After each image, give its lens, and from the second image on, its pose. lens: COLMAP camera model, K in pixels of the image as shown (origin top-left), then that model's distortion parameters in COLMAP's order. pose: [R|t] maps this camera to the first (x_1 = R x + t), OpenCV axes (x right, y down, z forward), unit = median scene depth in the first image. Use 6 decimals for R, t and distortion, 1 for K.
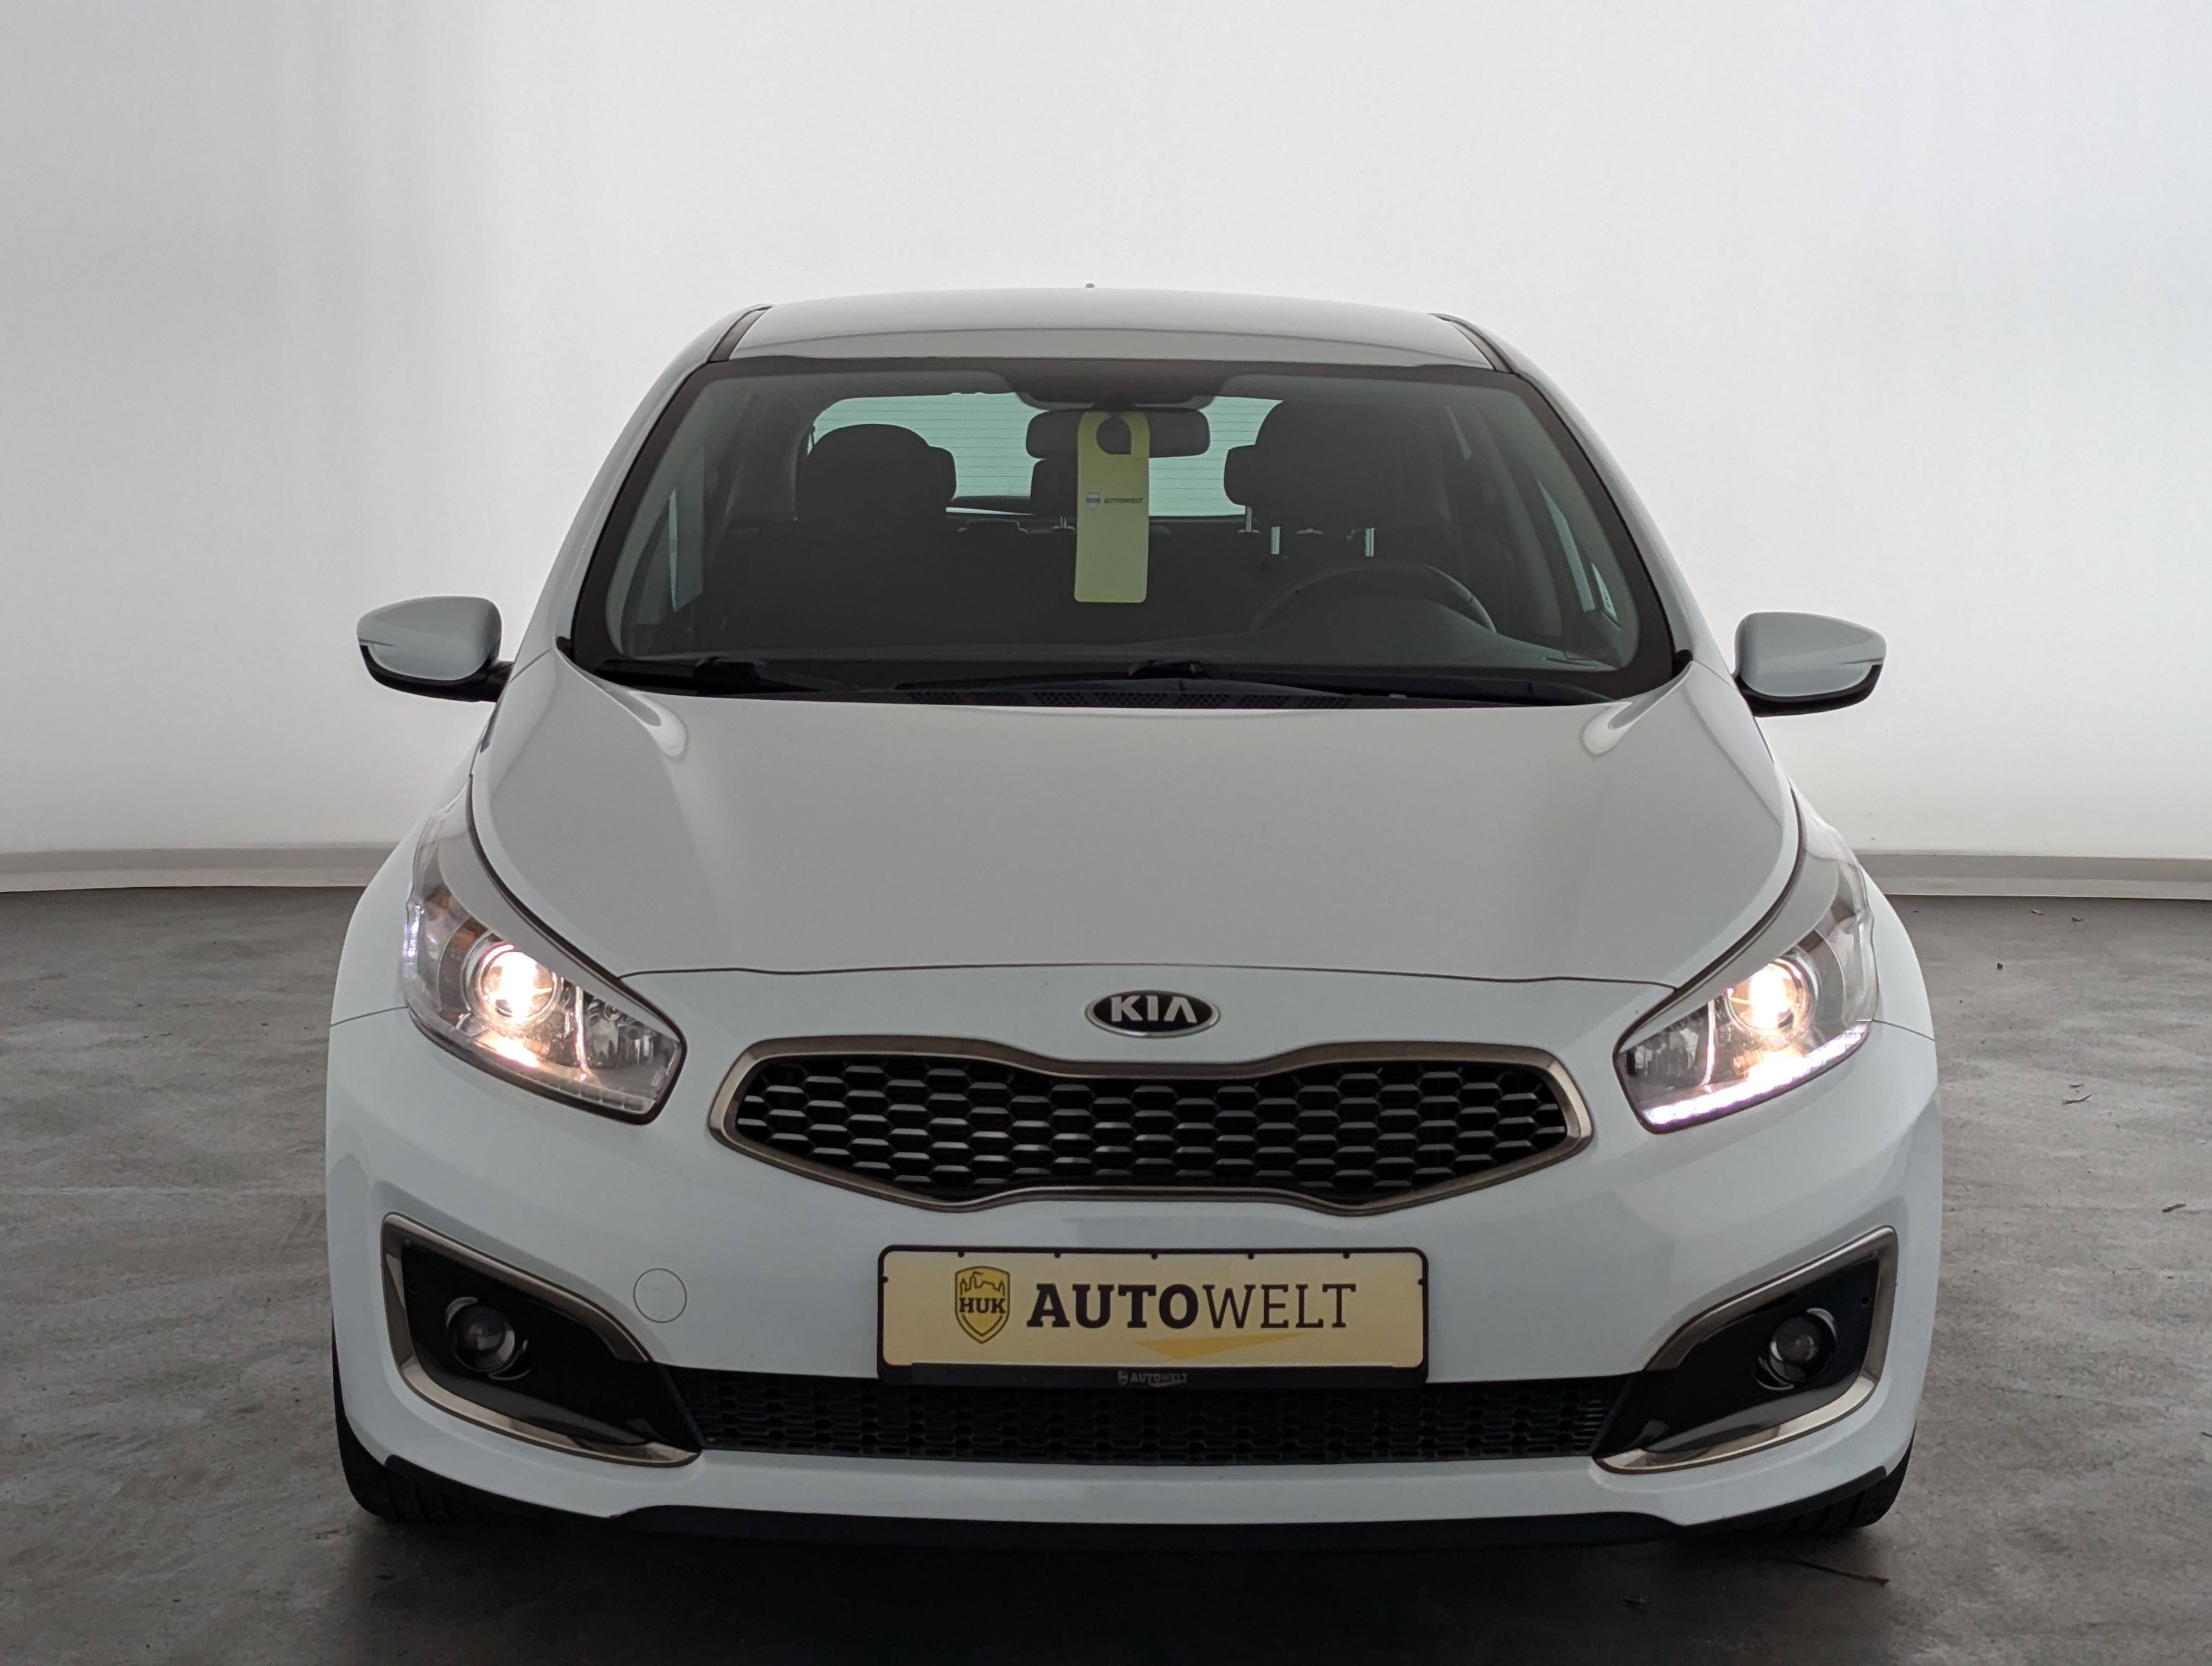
lens RADIAL K [[4299.2, 0, 1107.2], [0, 4299.2, 794.1], [0, 0, 1]] dist [0.263411, -1.588797]
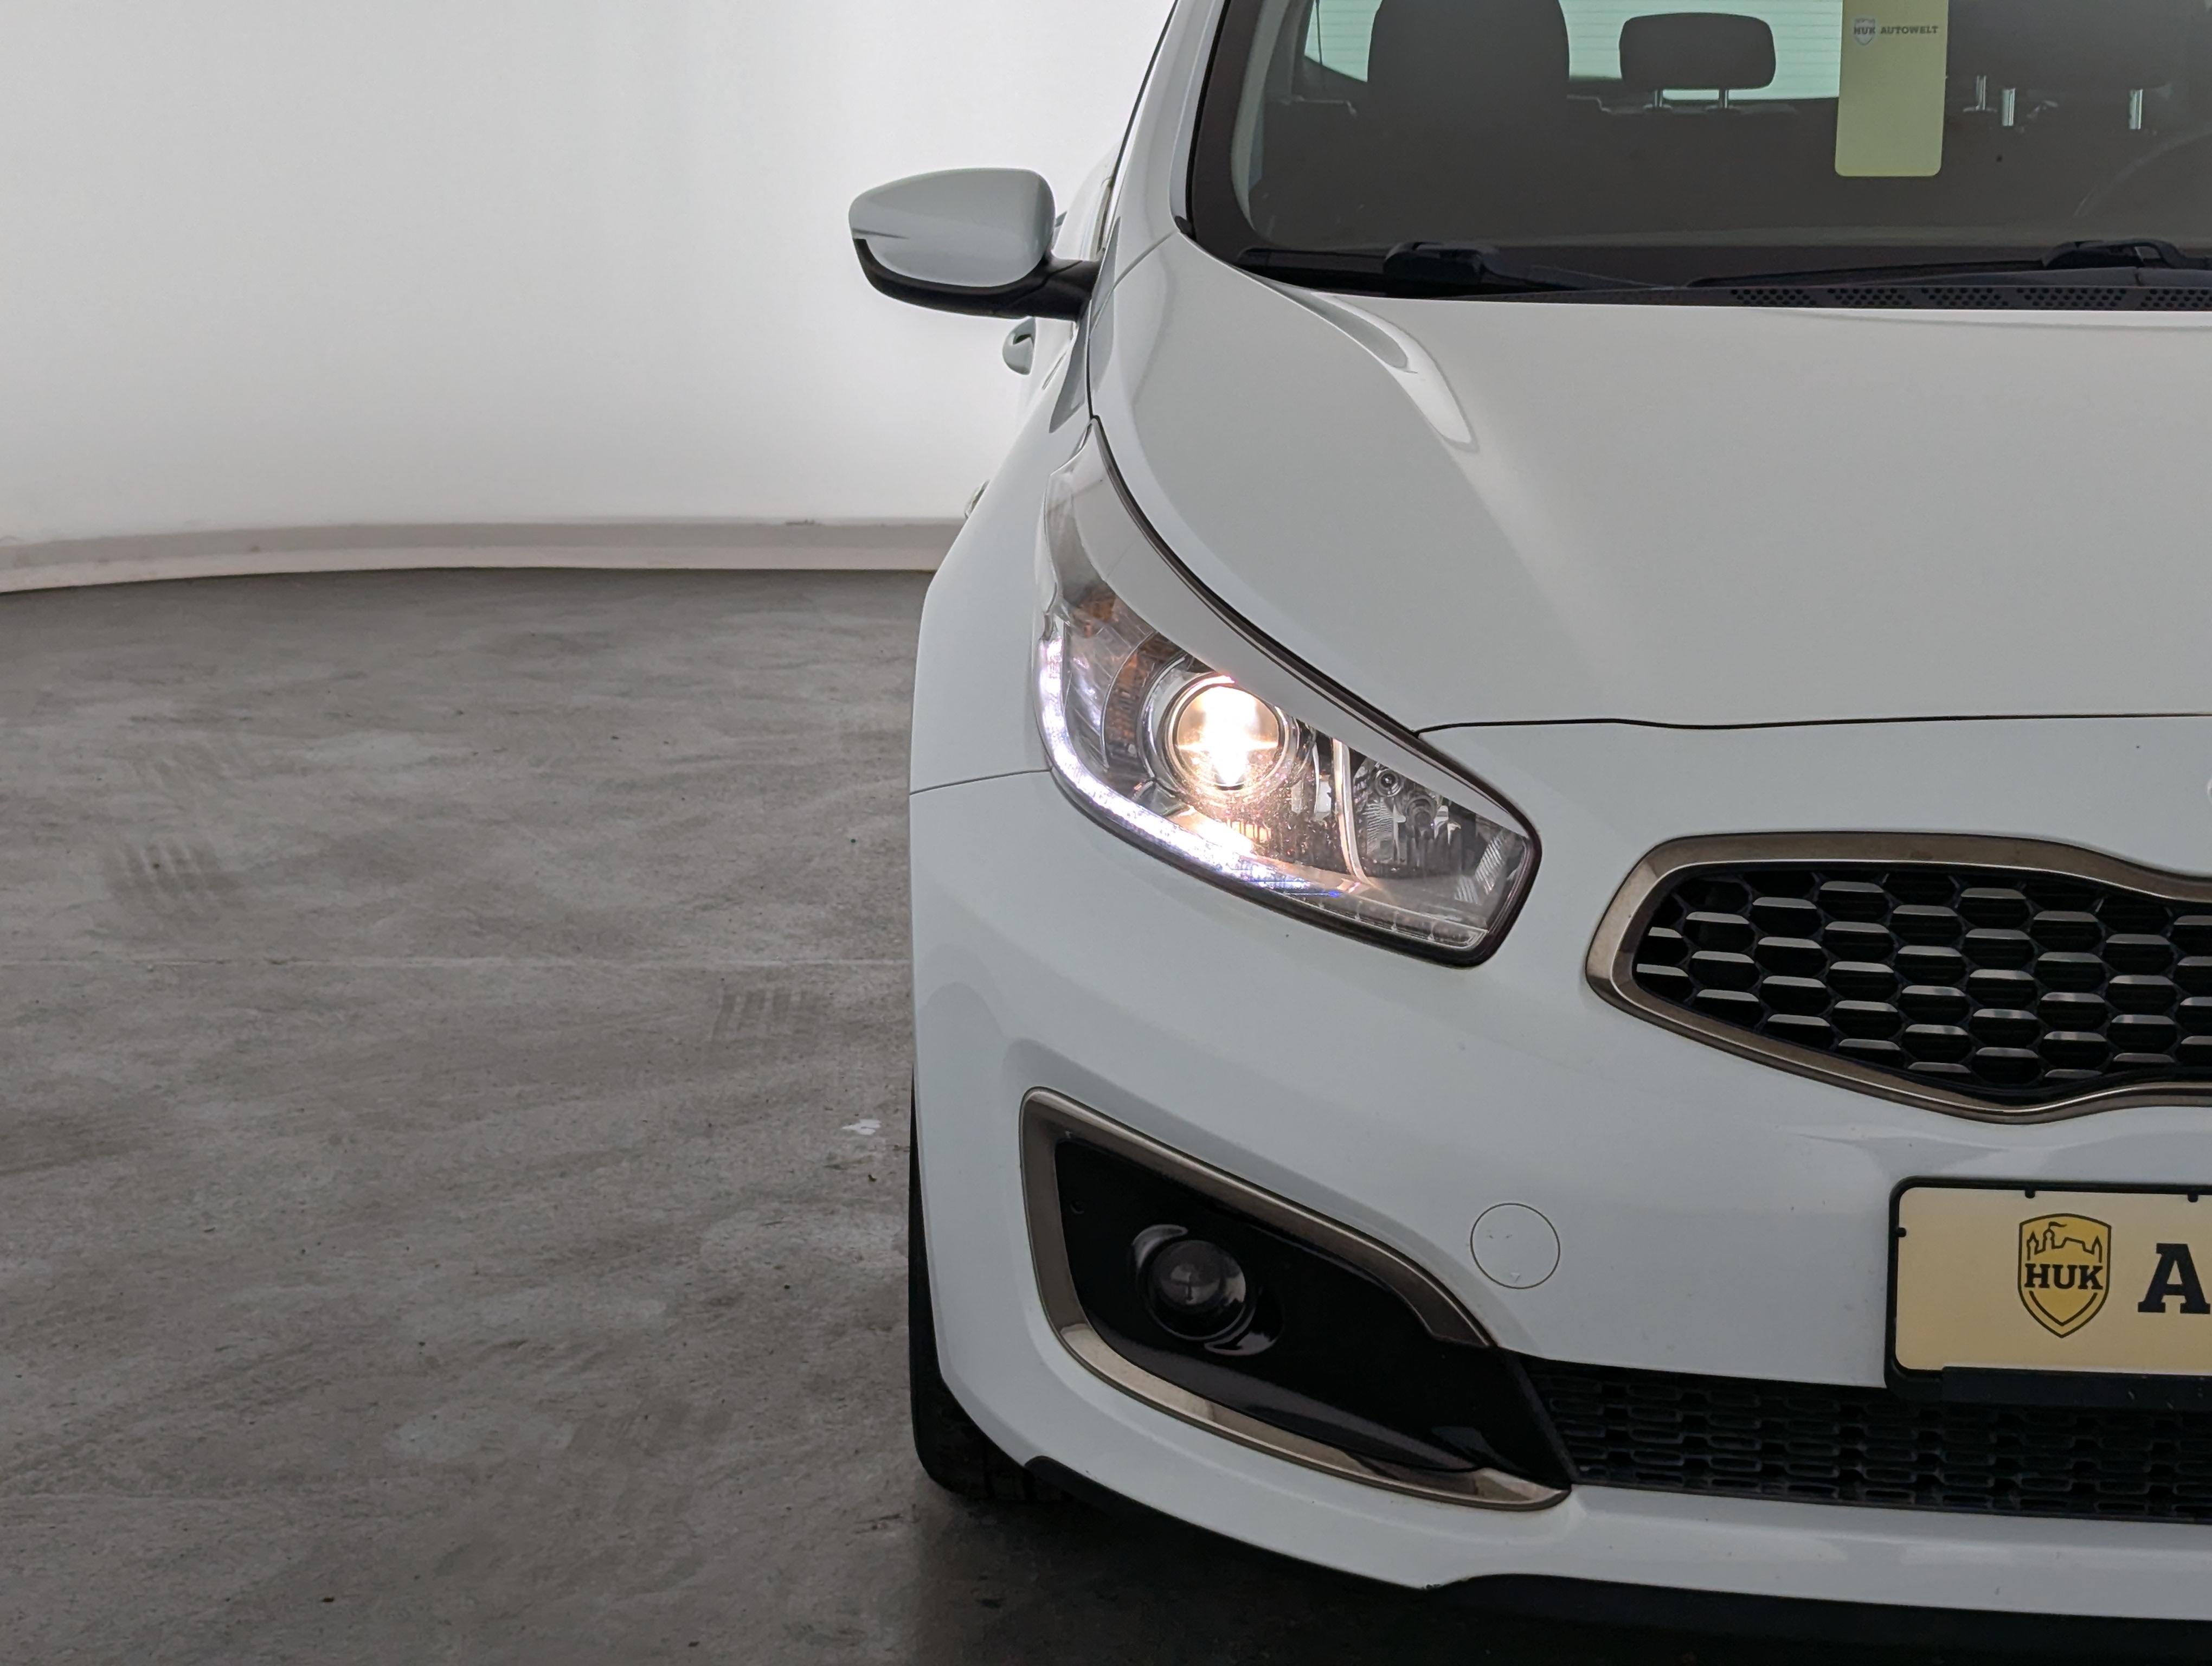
lens RADIAL K [[4299.2, 0, 1107.2], [0, 4299.2, 794.1], [0, 0, 1]] dist [0.263411, -1.588797]
pose [[0.999120, 0.002579, -0.041871, -0.135112], [0.000589, 0.997148, 0.075467, 0.004160], [0.041946, -0.075425, 0.996269, 0.379521]]
